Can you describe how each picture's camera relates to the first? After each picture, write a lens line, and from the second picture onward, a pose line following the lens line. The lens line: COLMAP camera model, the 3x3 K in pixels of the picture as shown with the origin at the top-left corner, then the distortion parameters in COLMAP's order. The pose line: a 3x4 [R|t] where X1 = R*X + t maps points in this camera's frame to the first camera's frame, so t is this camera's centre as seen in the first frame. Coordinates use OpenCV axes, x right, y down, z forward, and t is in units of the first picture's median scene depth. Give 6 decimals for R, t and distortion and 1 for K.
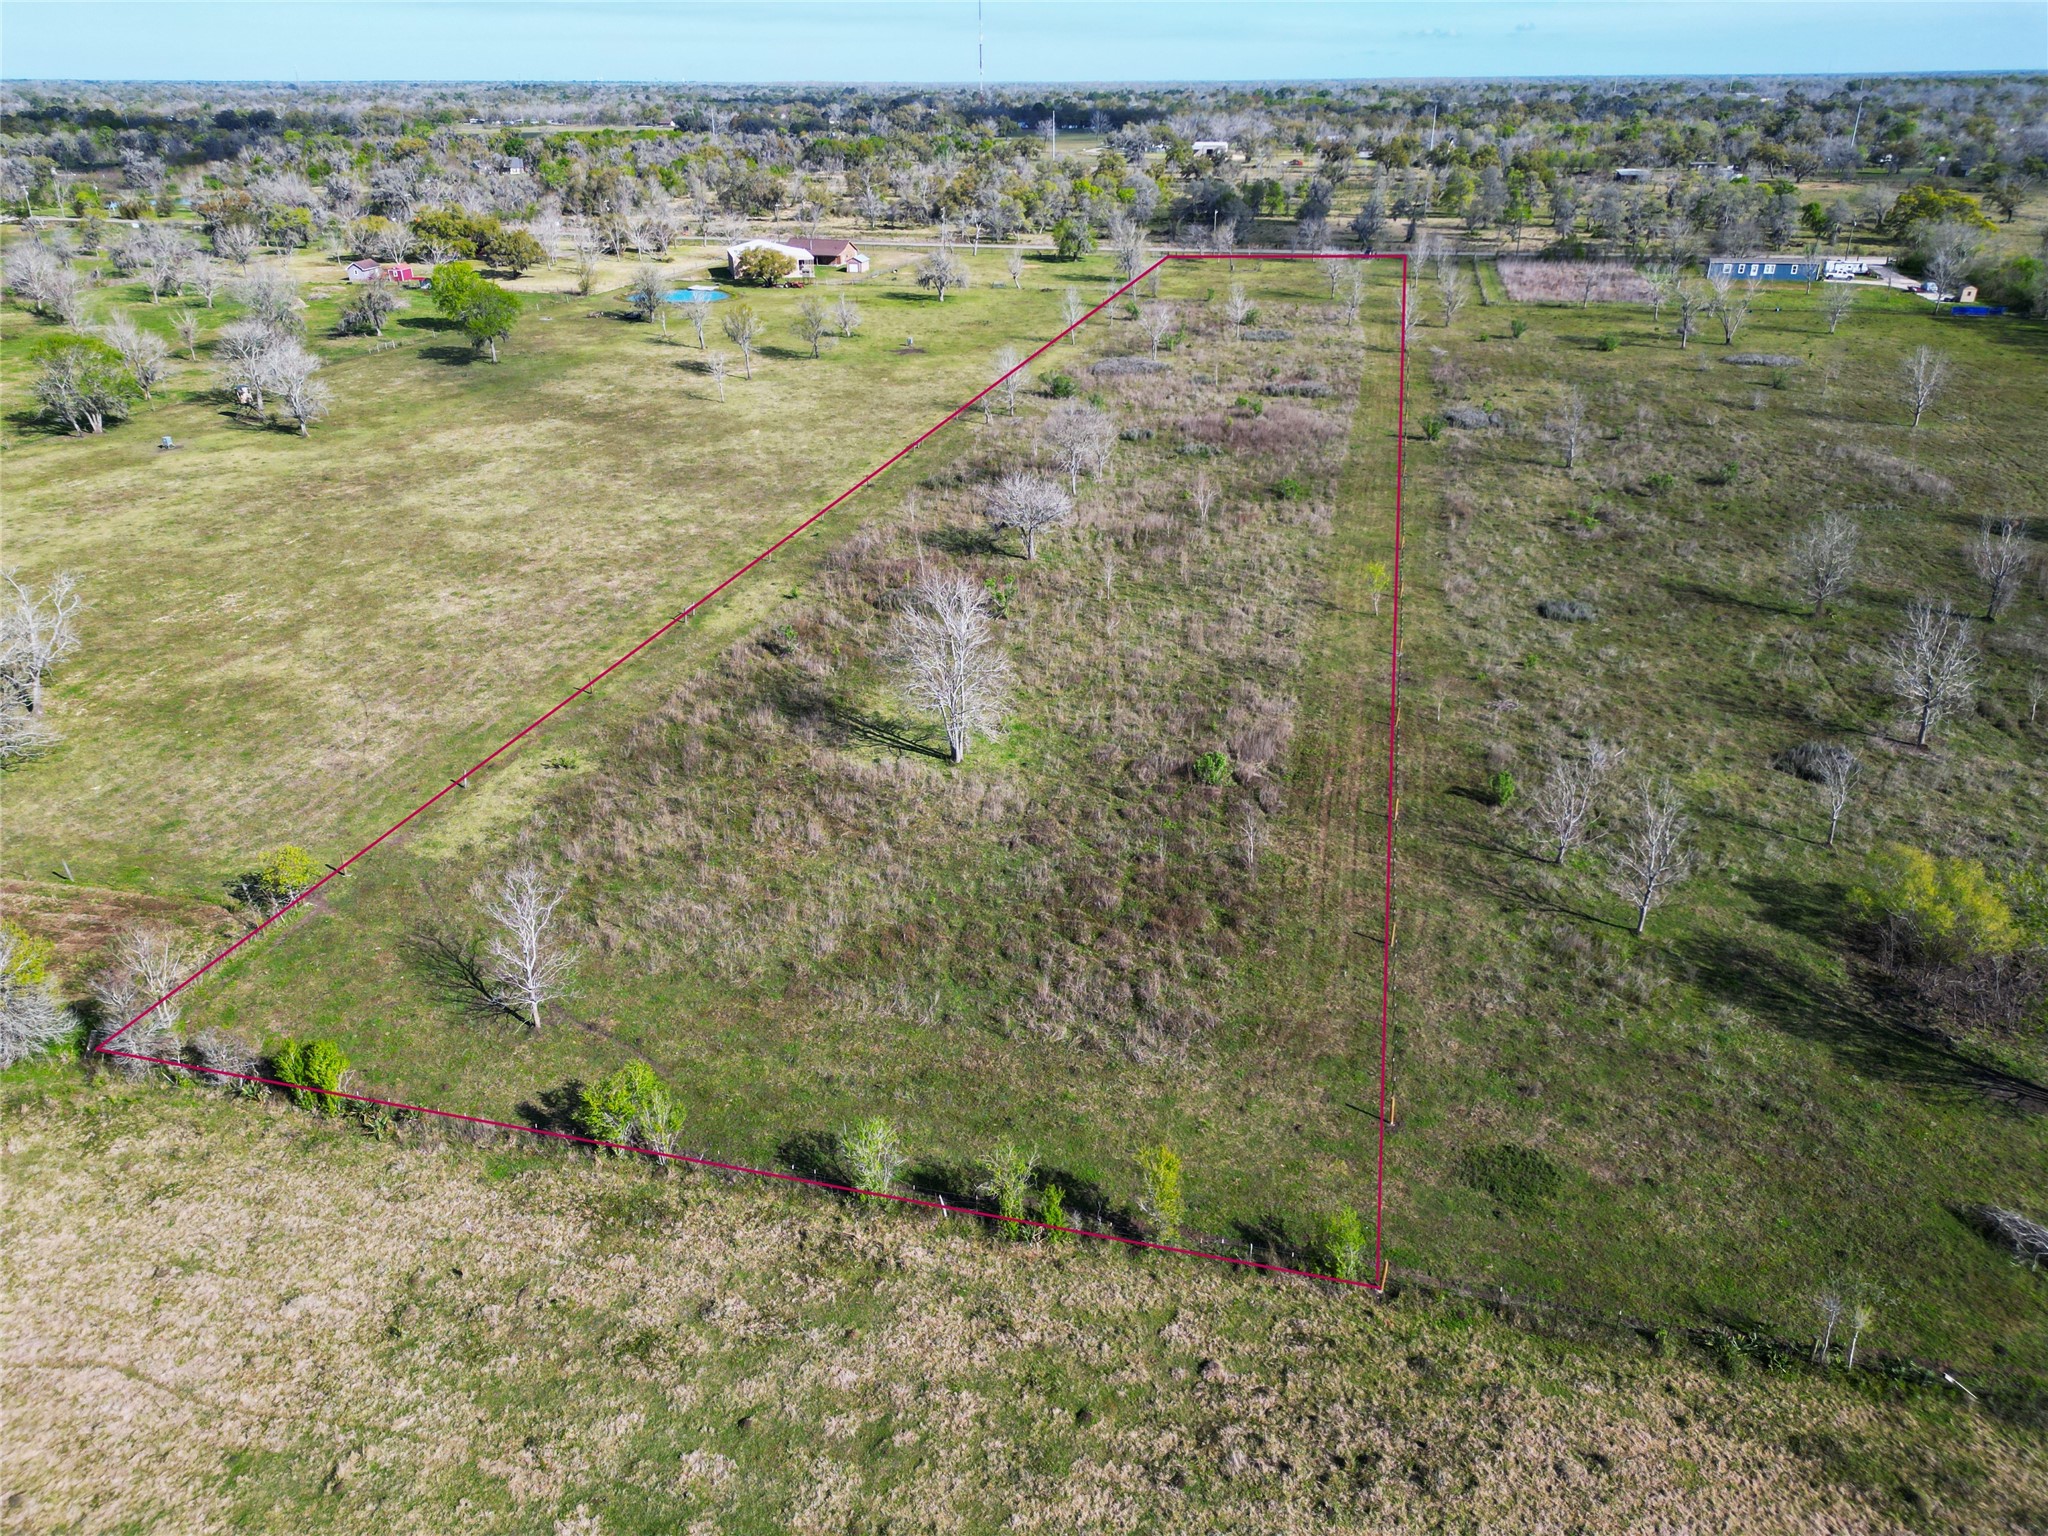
lens RADIAL K [[1430.6, 0, 1024.0], [0, 1430.6, 768.0], [0, 0, 1]] dist [0.079419, -0.074051]
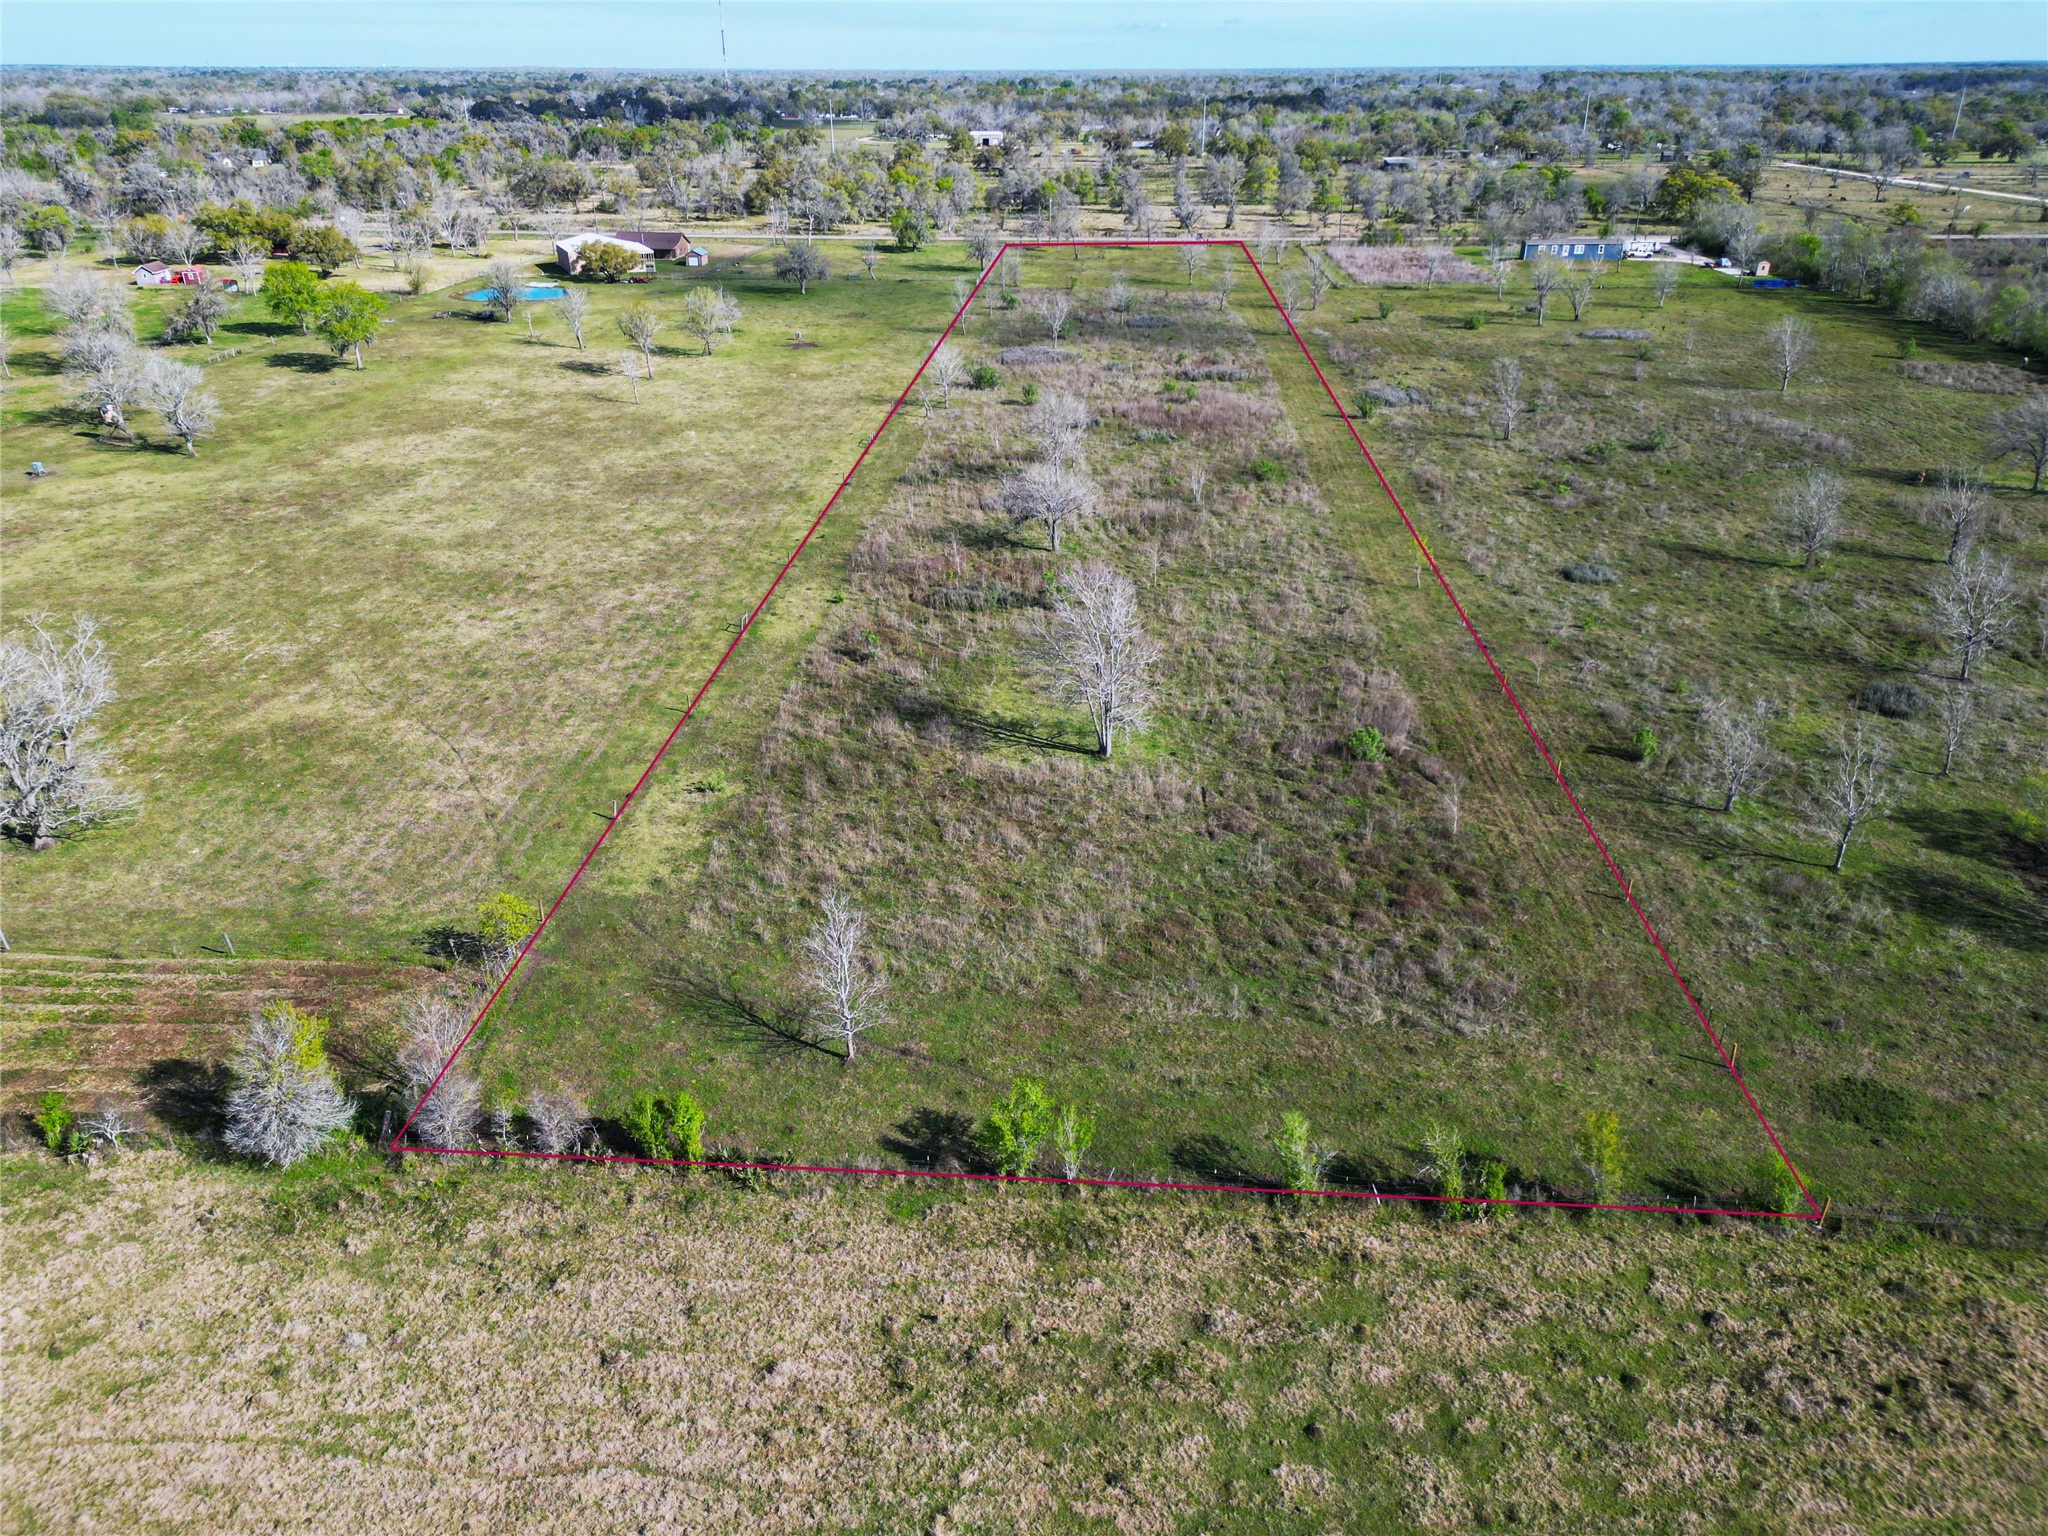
lens RADIAL K [[1430.6, 0, 1024.0], [0, 1430.6, 768.0], [0, 0, 1]] dist [0.079419, -0.074051]
pose [[0.985521, -0.071522, 0.153733, -0.276457], [0.070594, 0.997439, 0.011490, -0.012494], [-0.154161, -0.000471, 0.988046, 0.030689]]
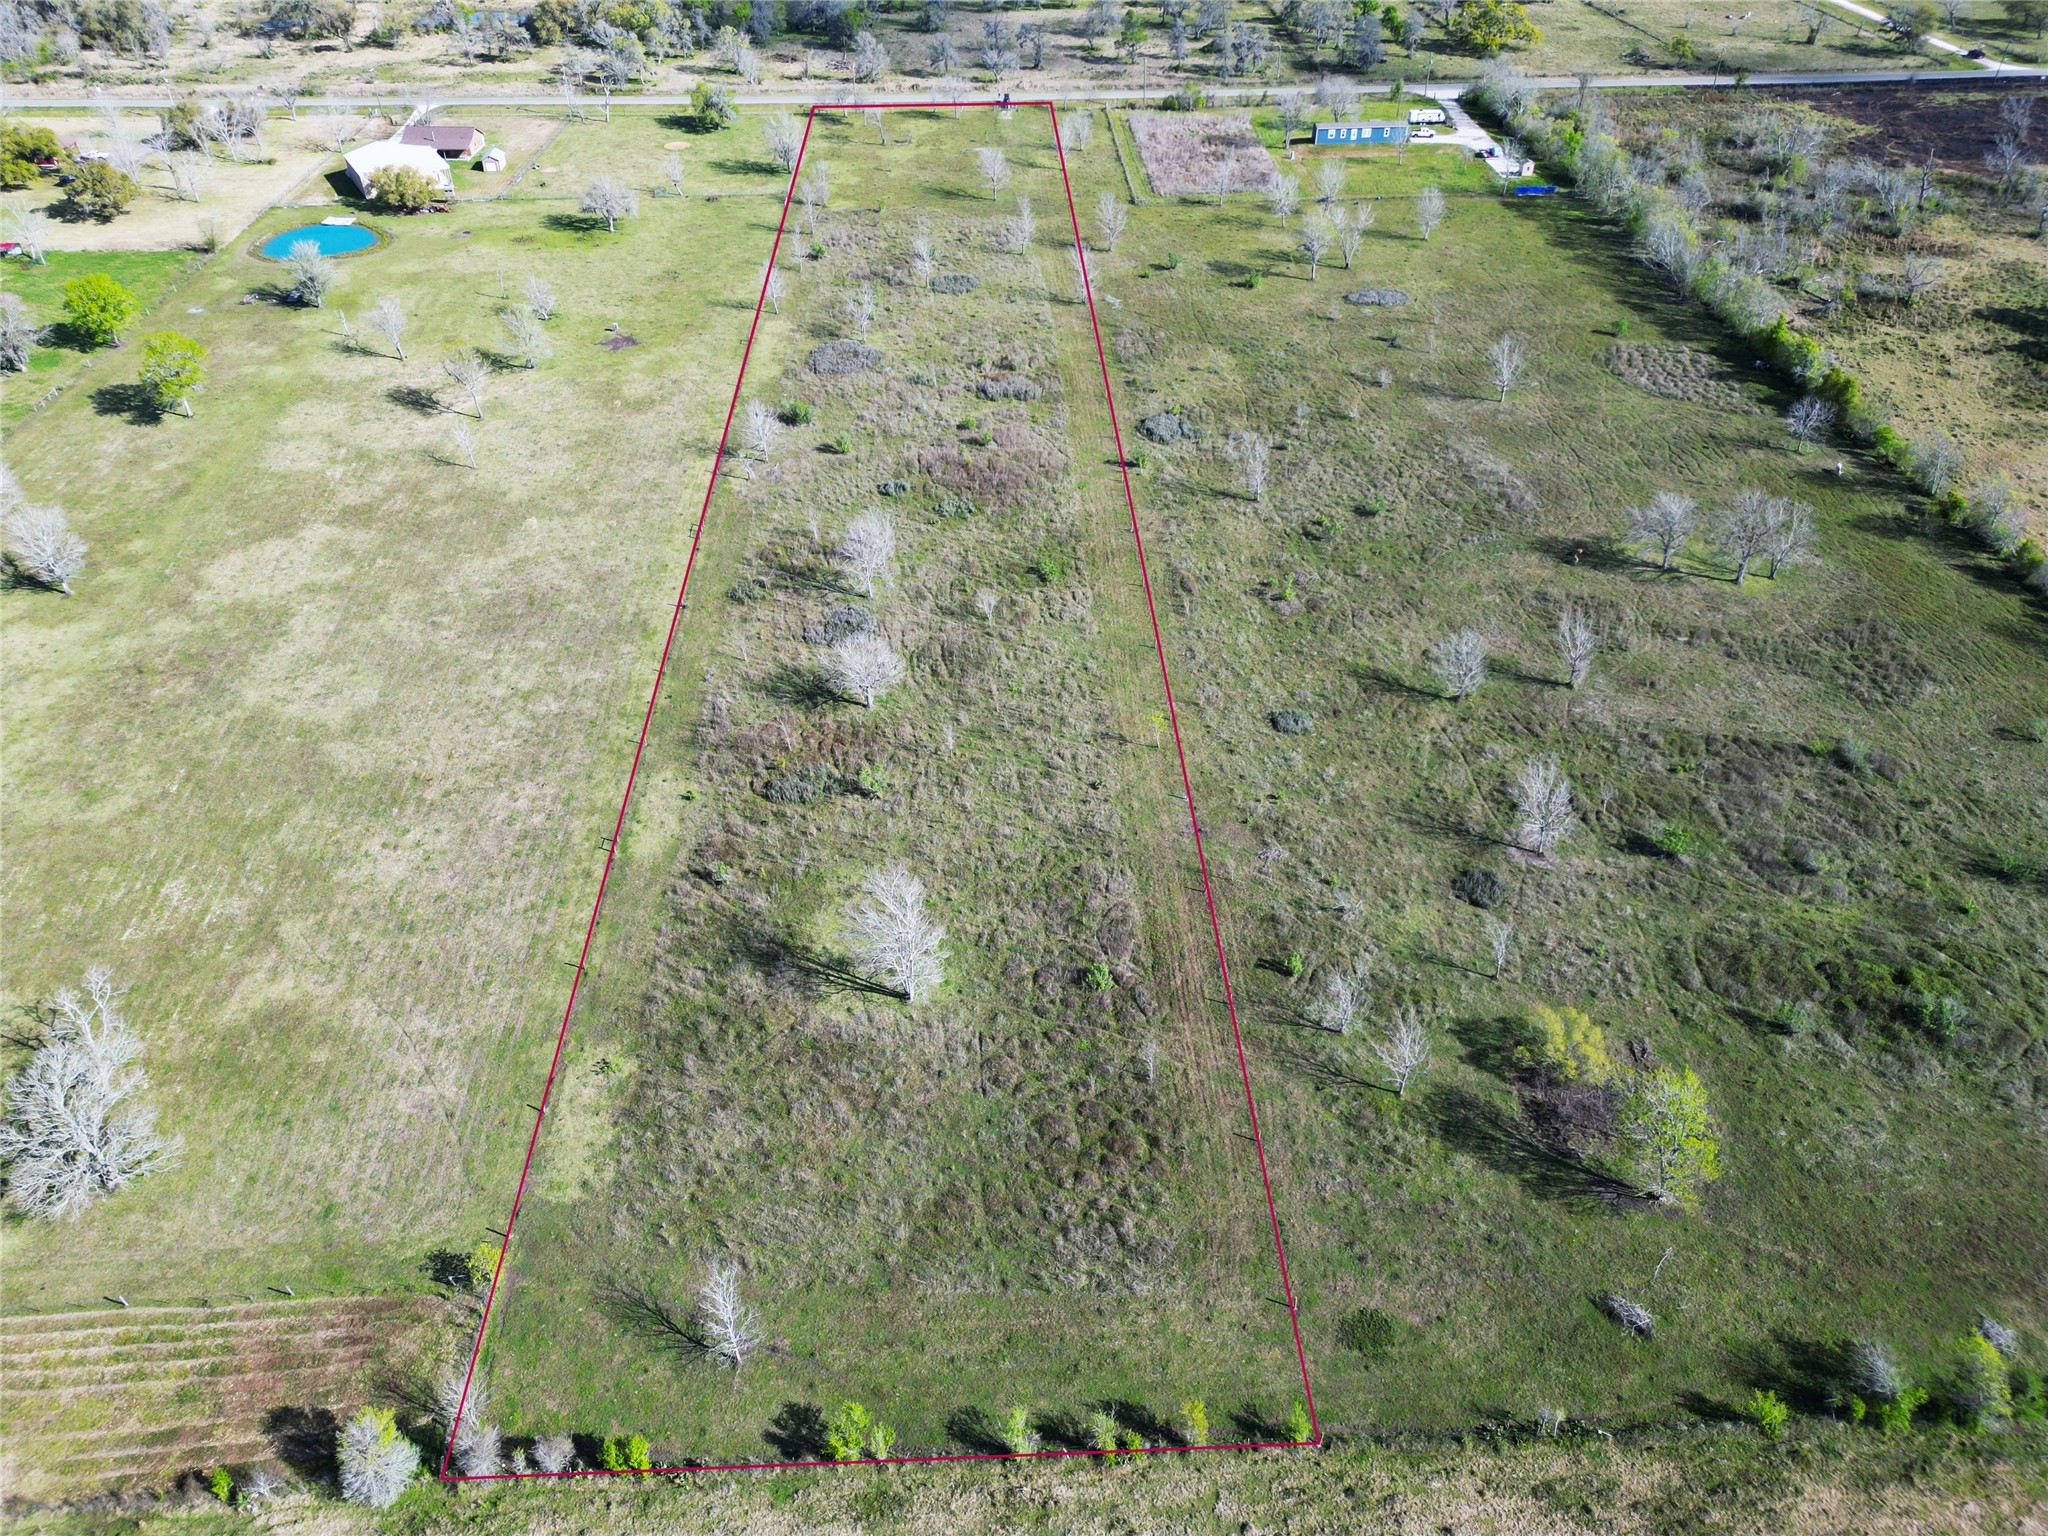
lens RADIAL K [[1430.6, 0, 1024.0], [0, 1430.6, 768.0], [0, 0, 1]] dist [0.079419, -0.074051]
pose [[0.961098, -0.169497, 0.218084, -0.215197], [0.117704, 0.965623, 0.231771, -0.549655], [-0.249872, -0.197086, 0.948009, -0.270661]]
